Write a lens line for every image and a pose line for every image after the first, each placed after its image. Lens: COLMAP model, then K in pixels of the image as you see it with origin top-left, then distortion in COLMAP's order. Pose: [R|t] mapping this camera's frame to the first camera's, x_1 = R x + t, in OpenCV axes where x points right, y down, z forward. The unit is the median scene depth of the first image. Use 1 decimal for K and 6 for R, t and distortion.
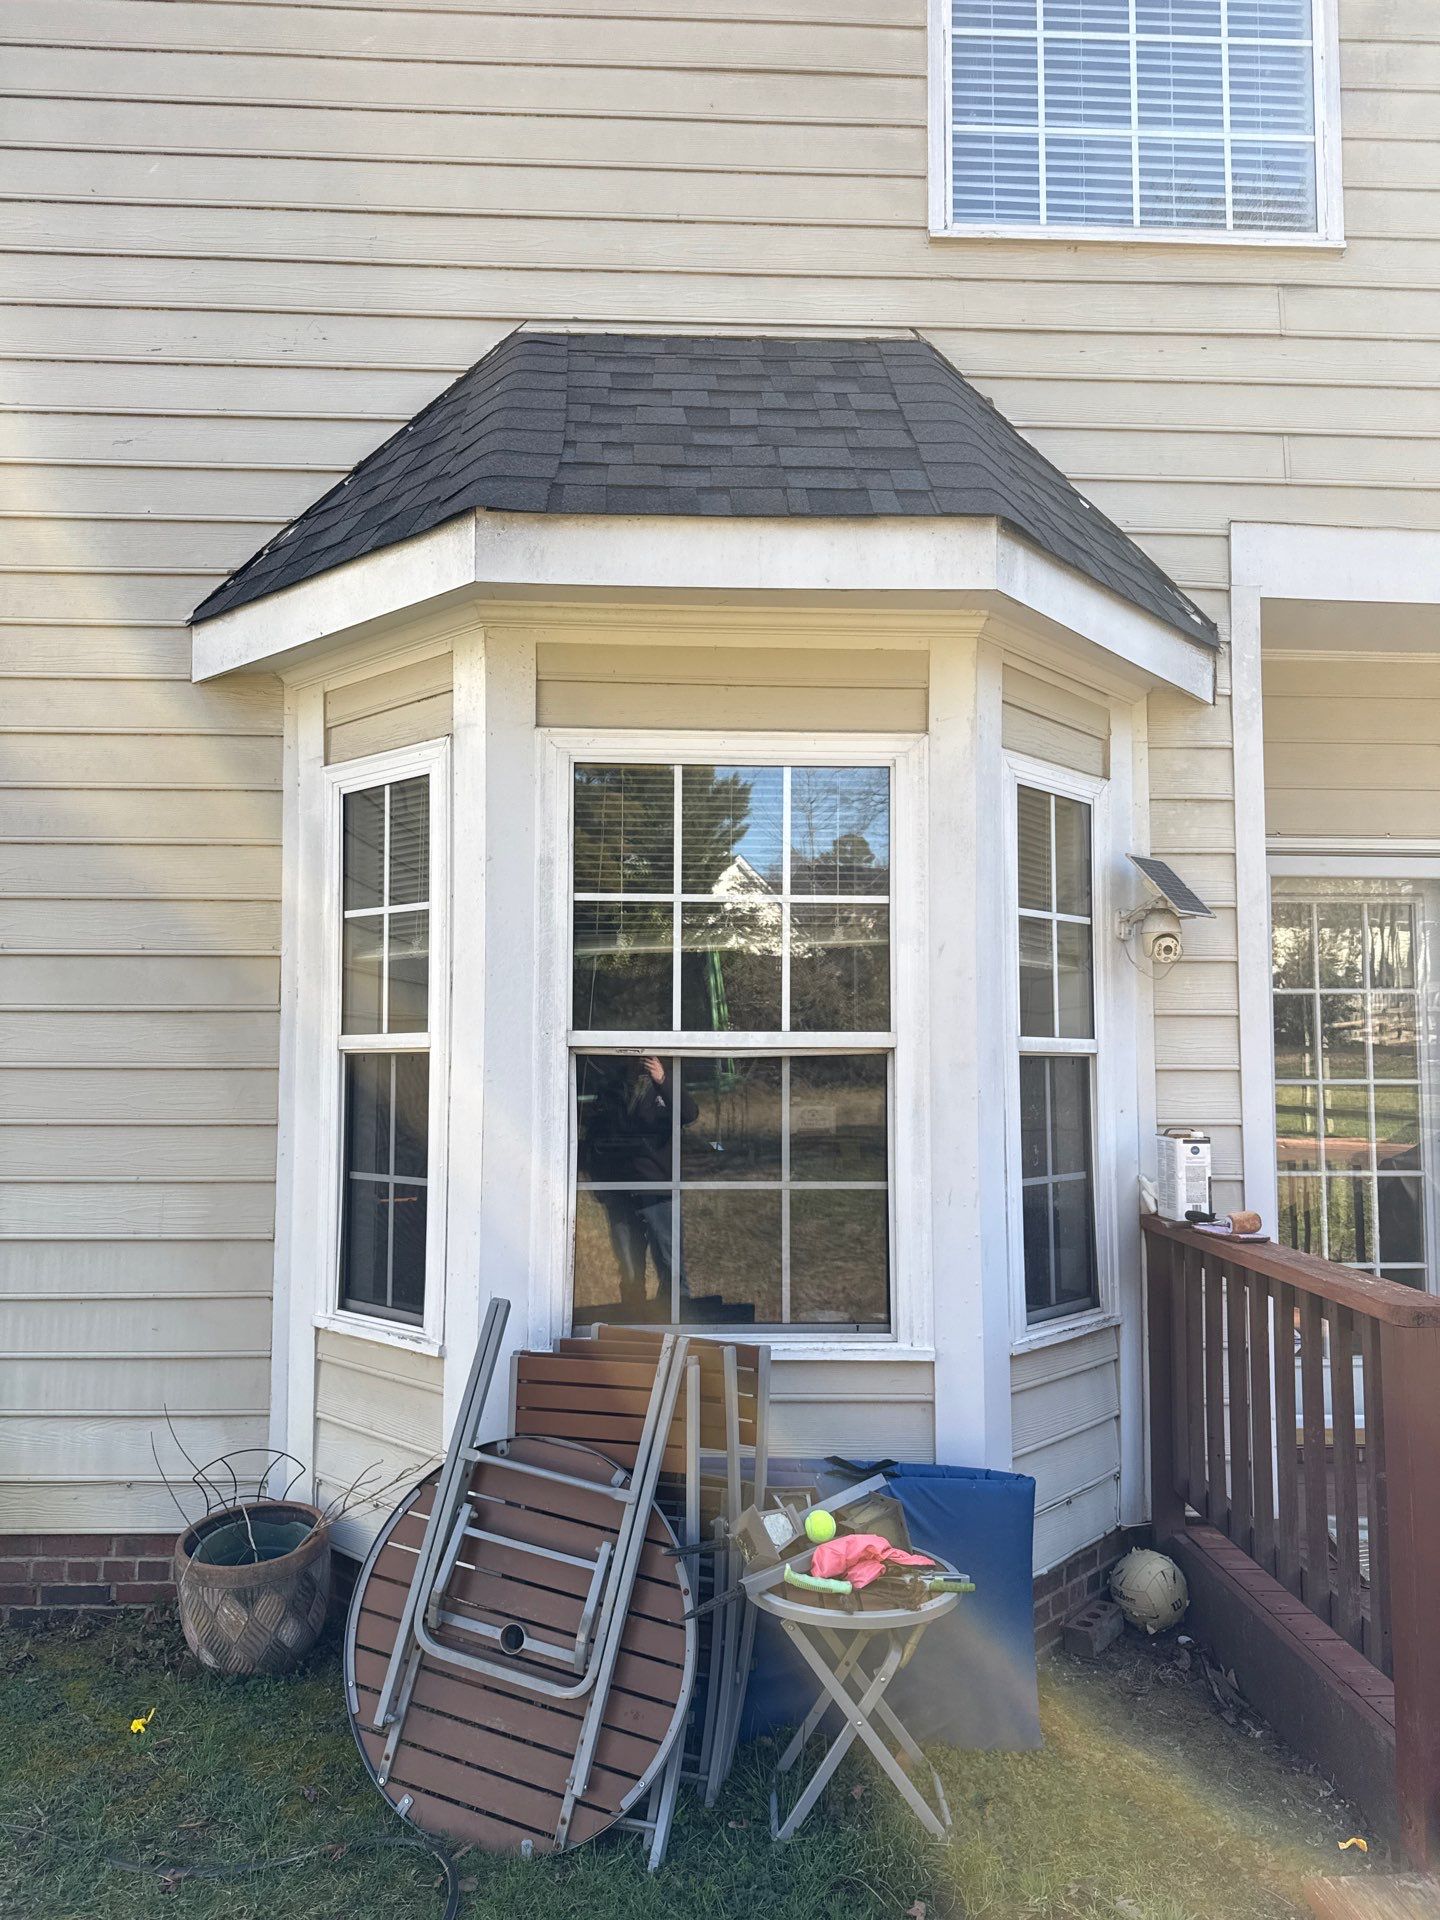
lens RADIAL K [[1353.5, 0, 720.0], [0, 1353.5, 960.0], [0, 0, 1]] dist [0.009268, -0.004630]
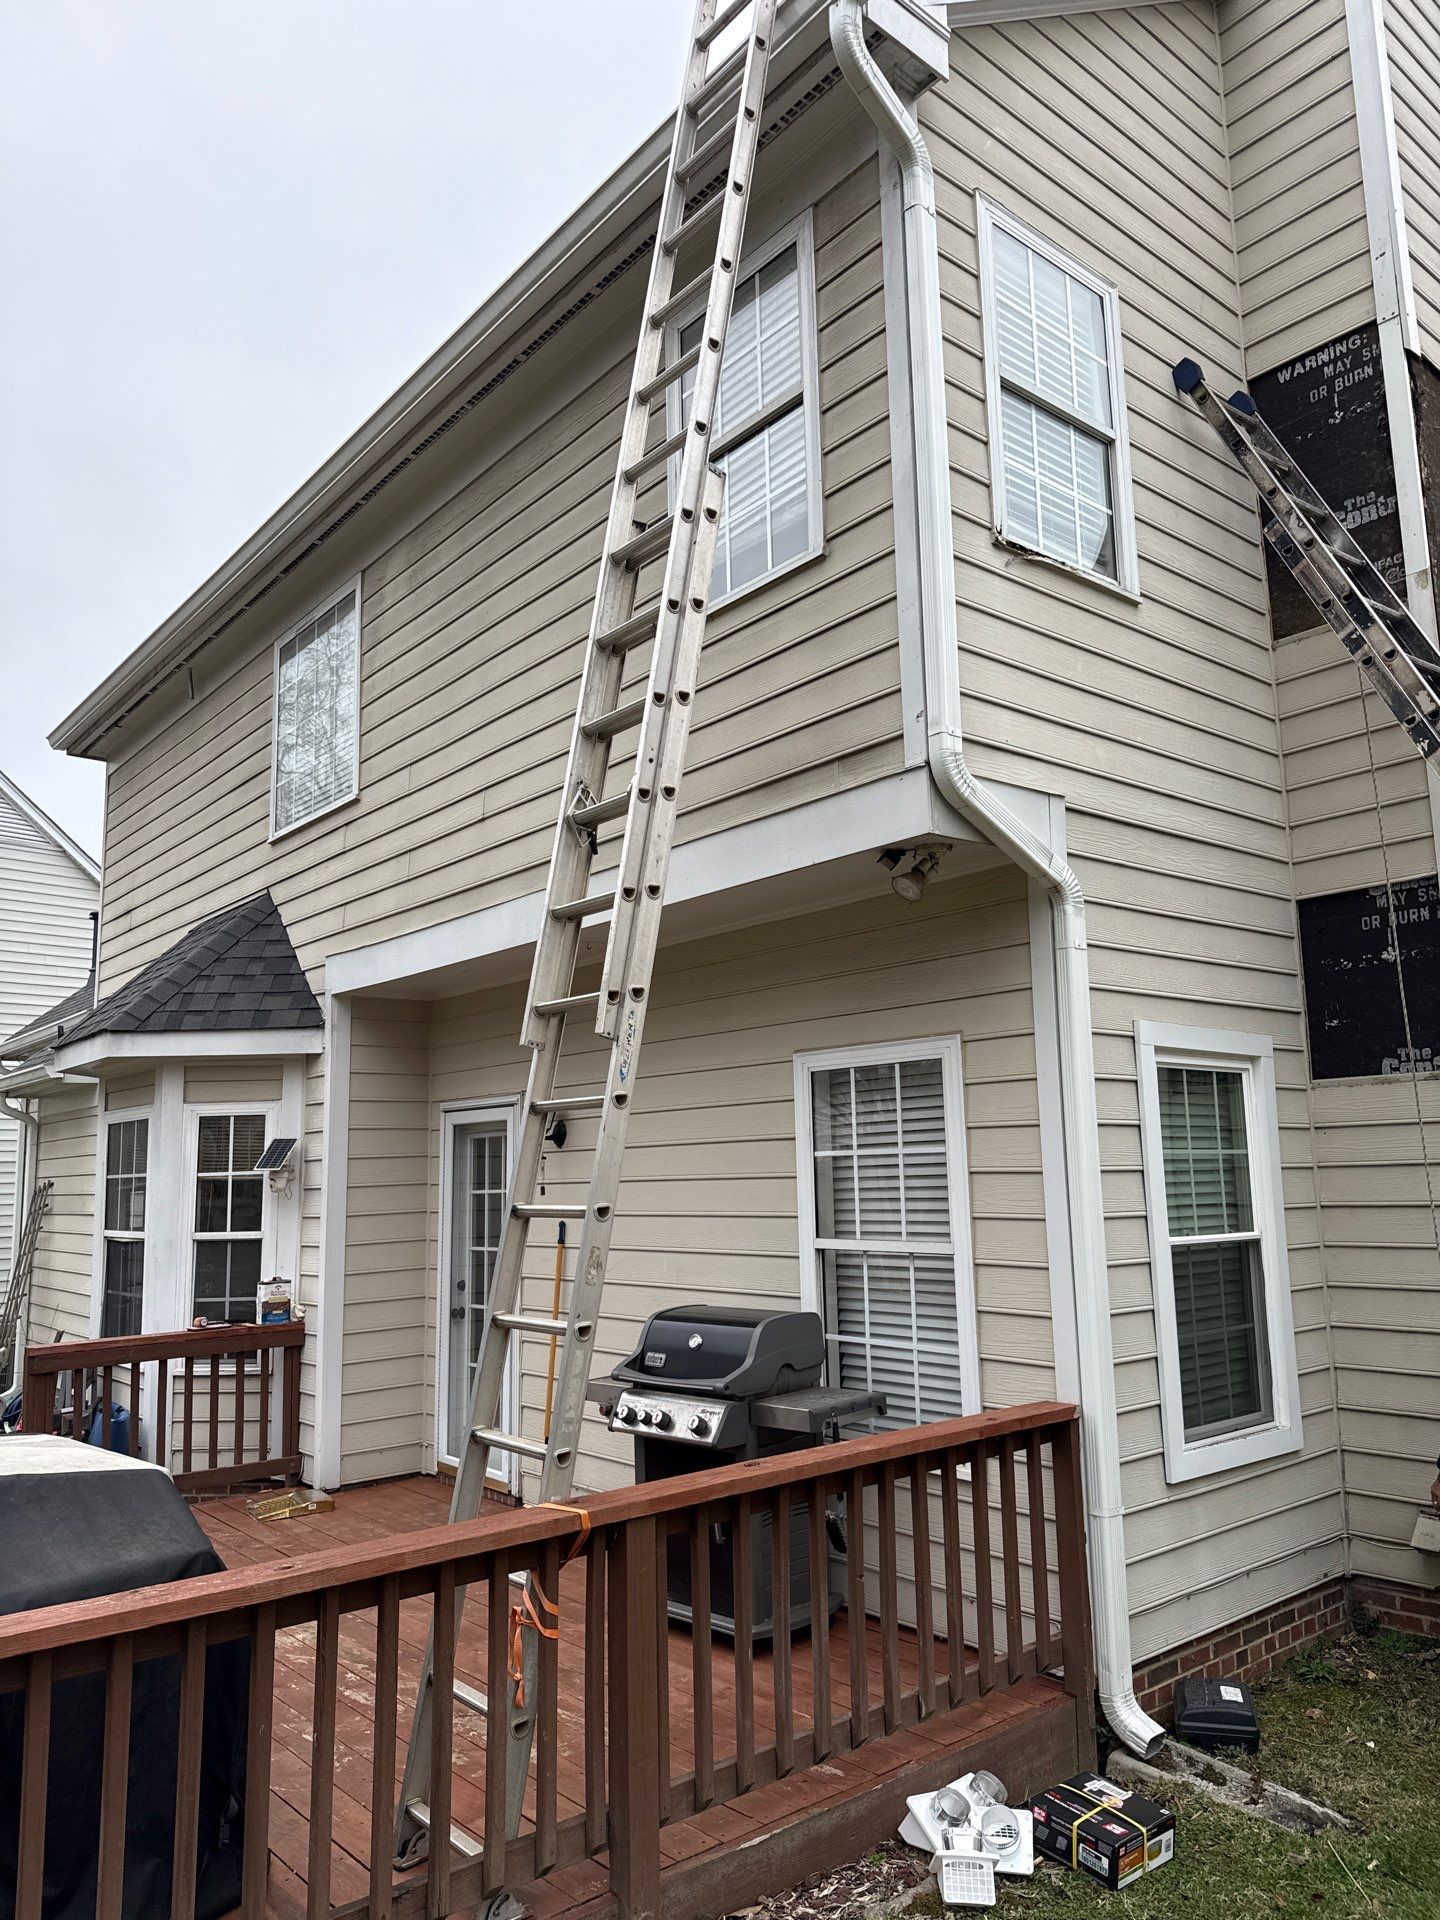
lens RADIAL K [[1327.5, 0, 720.0], [0, 1327.5, 960.0], [0, 0, 1]] dist [0.092968, -0.126004]
pose [[0.603635, -0.142442, -0.784433, 2.379081], [0.078140, 0.989743, -0.119594, -0.051364], [0.793423, 0.010896, 0.608574, 0.310609]]
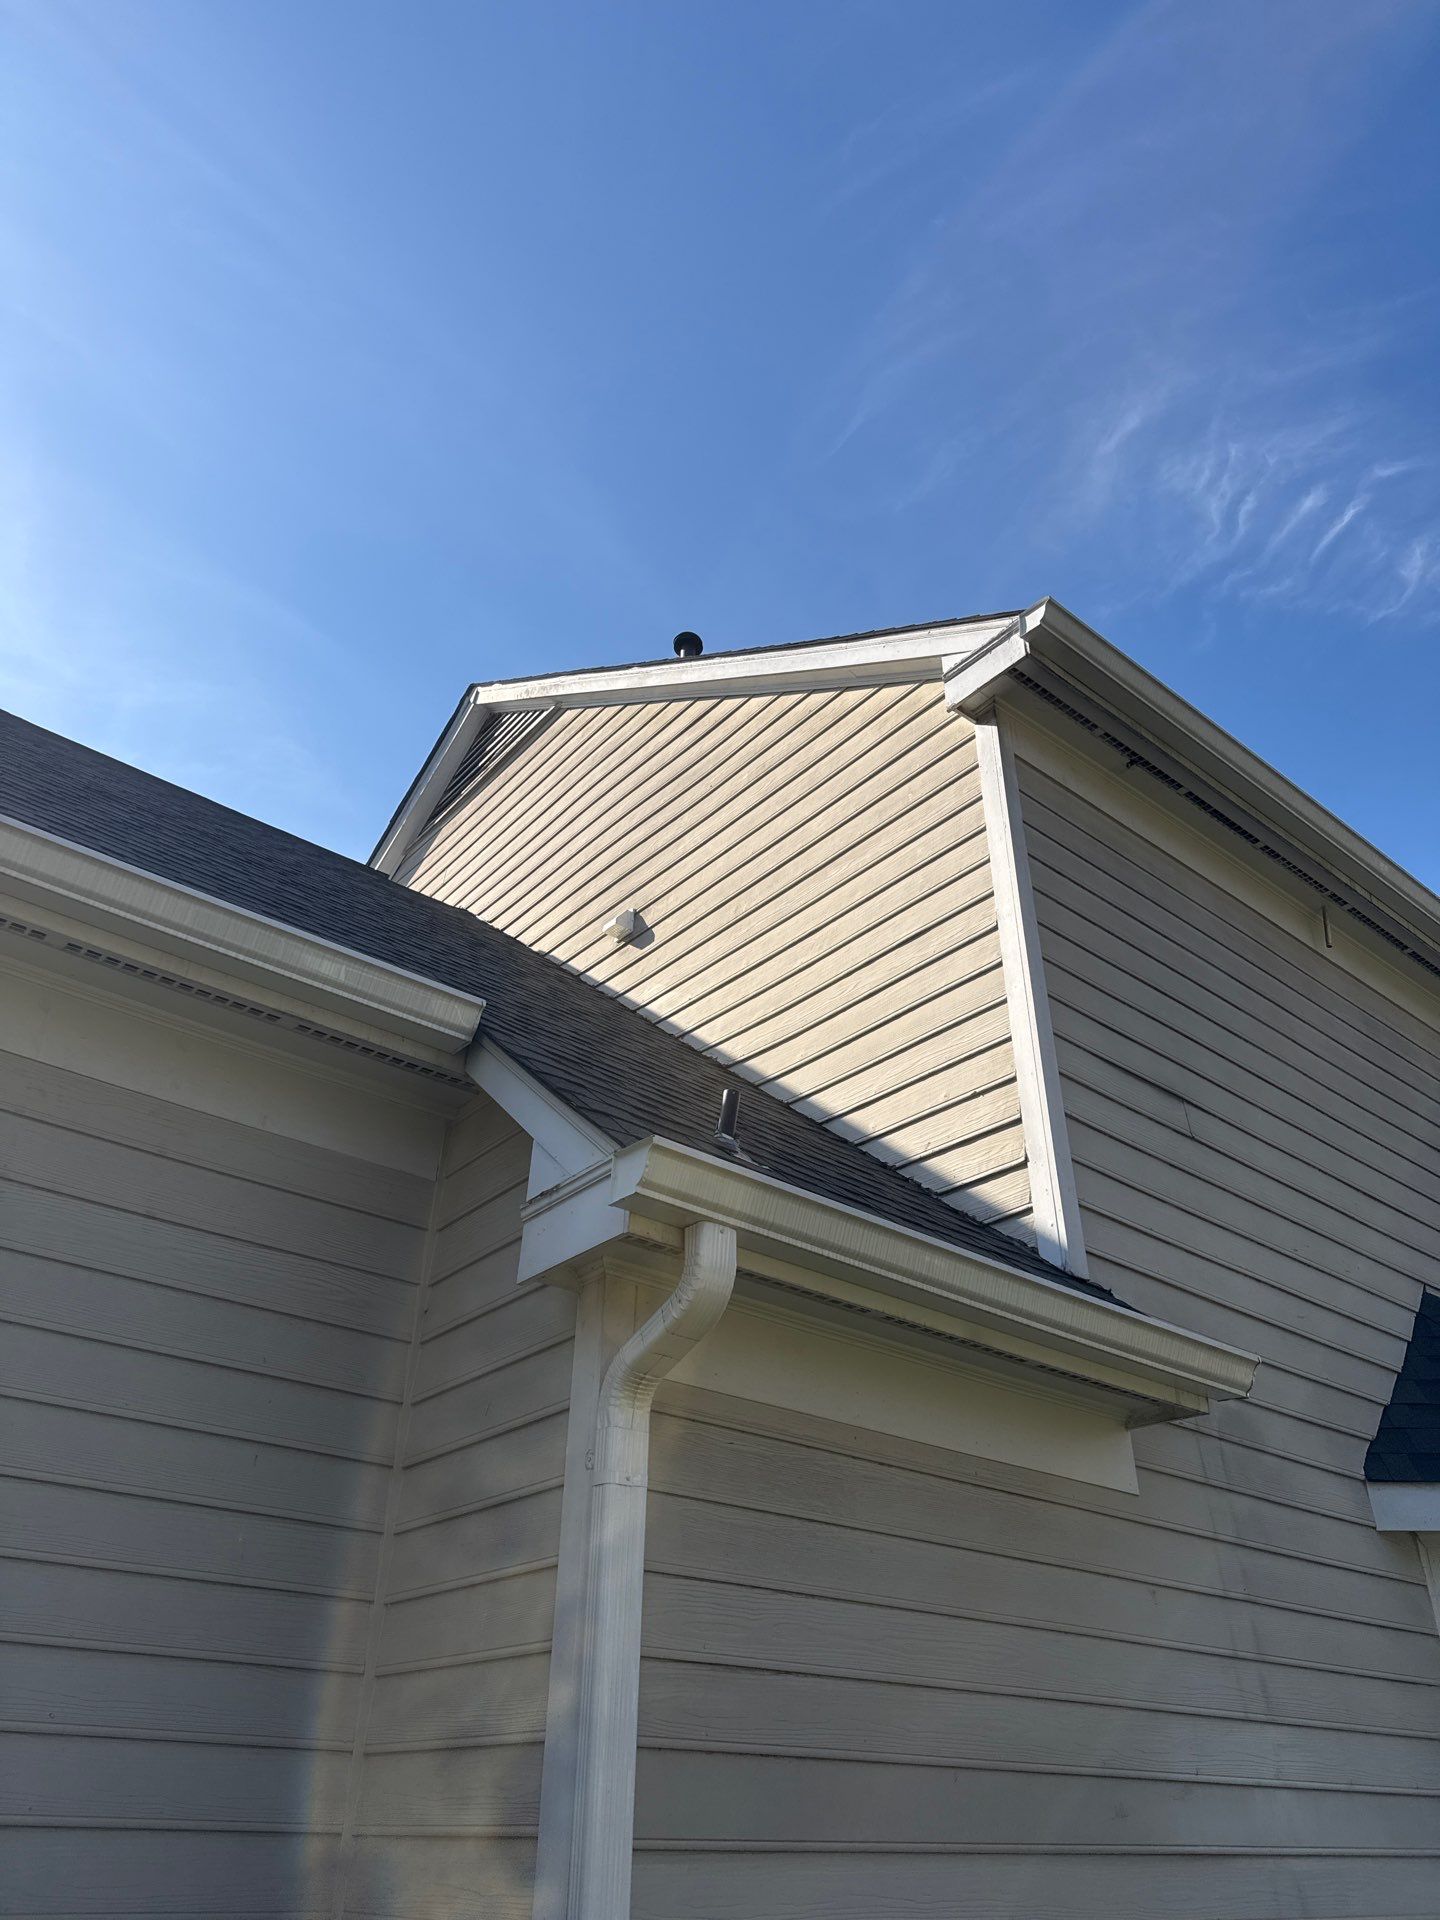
lens RADIAL K [[1327.5, 0, 720.0], [0, 1327.5, 960.0], [0, 0, 1]] dist [0.092968, -0.126004]
pose [[0.796862, 0.336123, 0.502028, -1.713122], [-0.056551, 0.868799, -0.491925, -0.022851], [-0.601509, 0.363606, 0.711321, 0.324912]]
